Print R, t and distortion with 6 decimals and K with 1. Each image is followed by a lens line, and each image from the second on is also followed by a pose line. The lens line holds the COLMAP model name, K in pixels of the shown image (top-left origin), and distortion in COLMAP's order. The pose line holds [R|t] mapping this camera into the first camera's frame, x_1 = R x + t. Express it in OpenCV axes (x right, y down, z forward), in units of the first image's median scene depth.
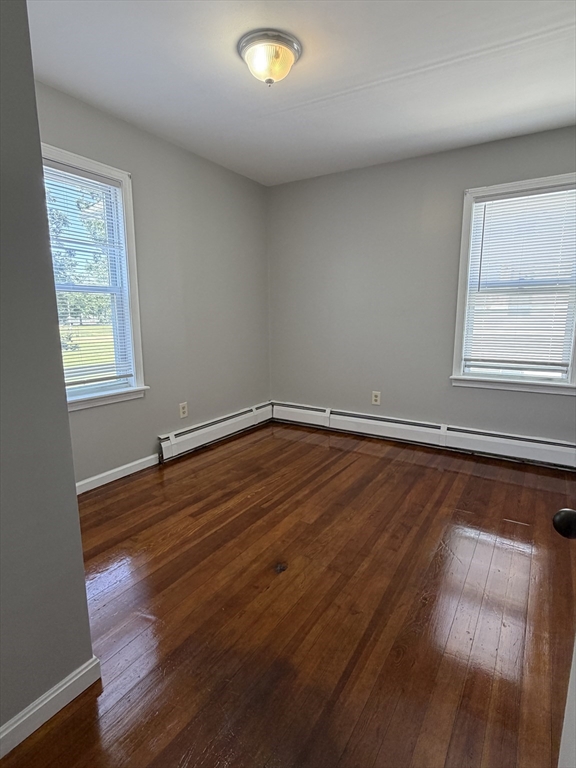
lens RADIAL K [[409.2, 0, 288.0], [0, 409.2, 384.0], [0, 0, 1]] dist [-0.002481, -0.000576]
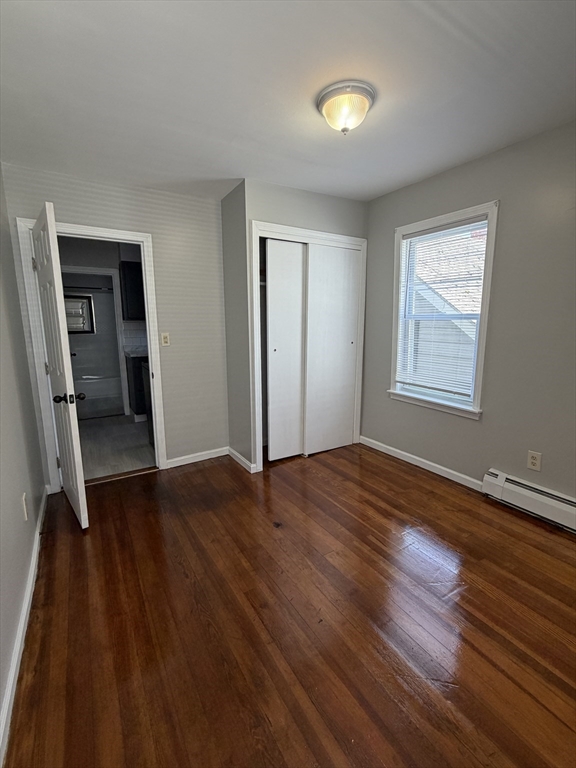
lens RADIAL K [[346.2, 0, 288.0], [0, 346.2, 384.0], [0, 0, 1]] dist [0.000539, 0.000151]
pose [[-0.453078, 0.161841, -0.876657, 0.644109], [-0.147844, 0.956124, 0.252922, -0.217737], [0.879126, 0.244202, -0.409272, 0.980280]]
